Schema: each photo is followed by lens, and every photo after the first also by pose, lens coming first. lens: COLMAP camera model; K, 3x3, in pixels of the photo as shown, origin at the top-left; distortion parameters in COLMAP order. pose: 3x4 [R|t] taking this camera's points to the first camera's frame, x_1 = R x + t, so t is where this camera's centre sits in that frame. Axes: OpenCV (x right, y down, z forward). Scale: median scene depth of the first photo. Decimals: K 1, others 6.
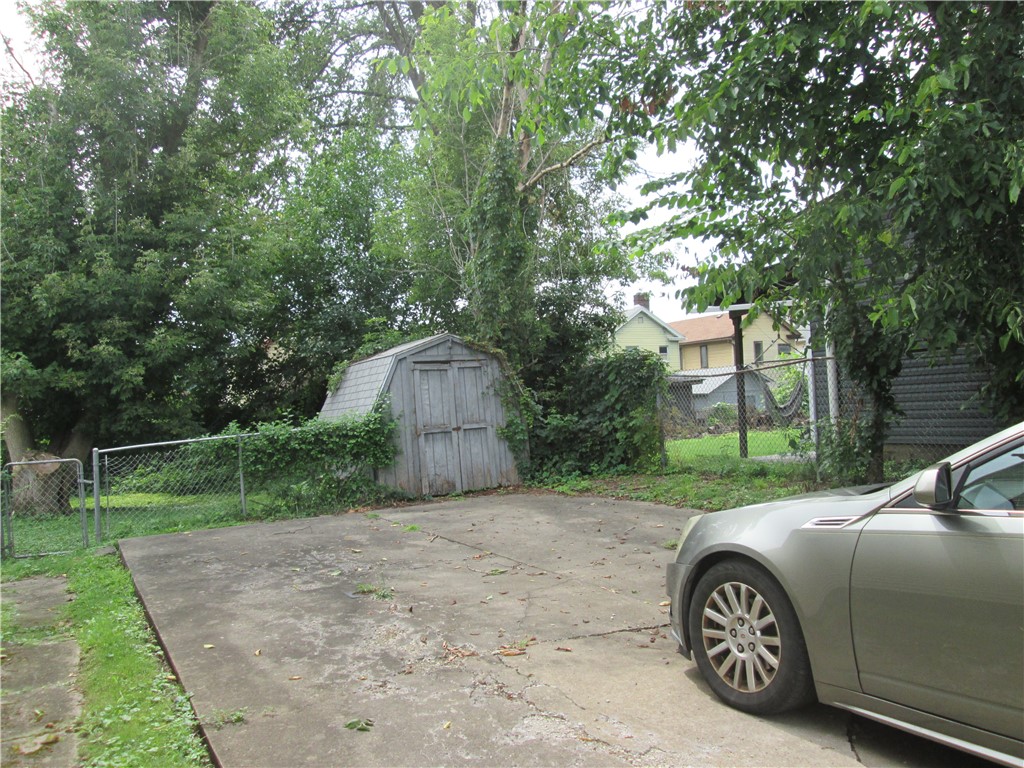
lens RADIAL K [[838.9, 0, 507.7], [0, 838.9, 395.1], [0, 0, 1]] dist [-0.062359, 0.039686]
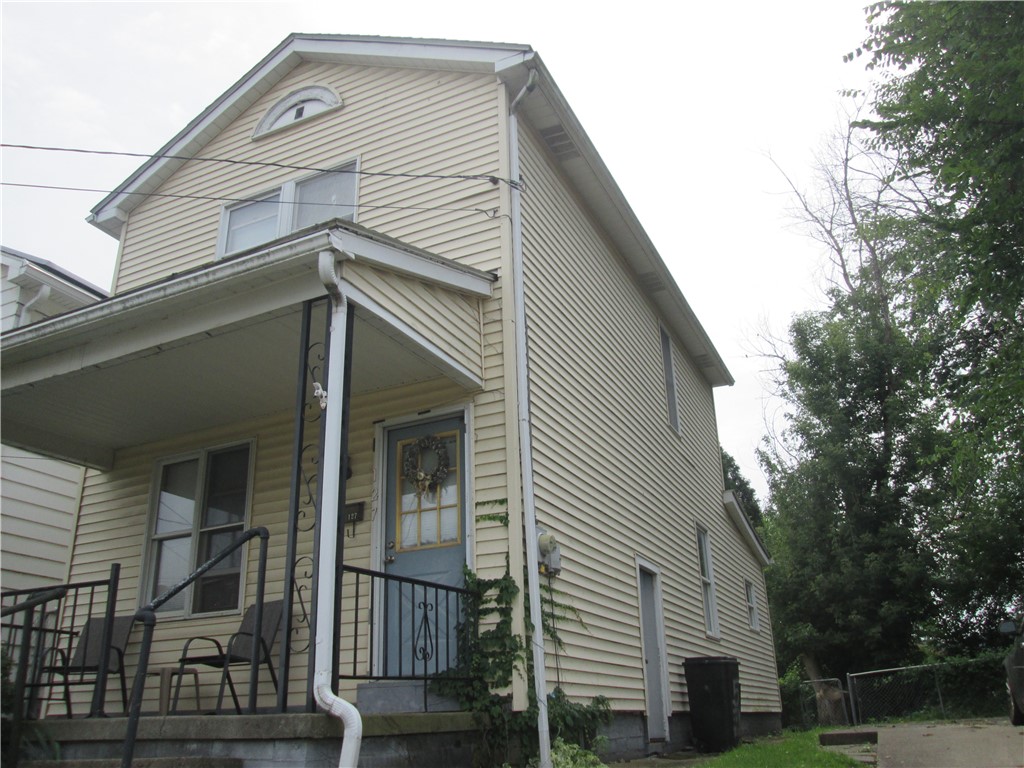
lens RADIAL K [[838.9, 0, 507.7], [0, 838.9, 395.1], [0, 0, 1]] dist [-0.062359, 0.039686]
pose [[0.601420, -0.276391, -0.749601, 0.446387], [0.014084, 0.941775, -0.335949, 0.070354], [0.798809, 0.191489, 0.570295, -0.565342]]
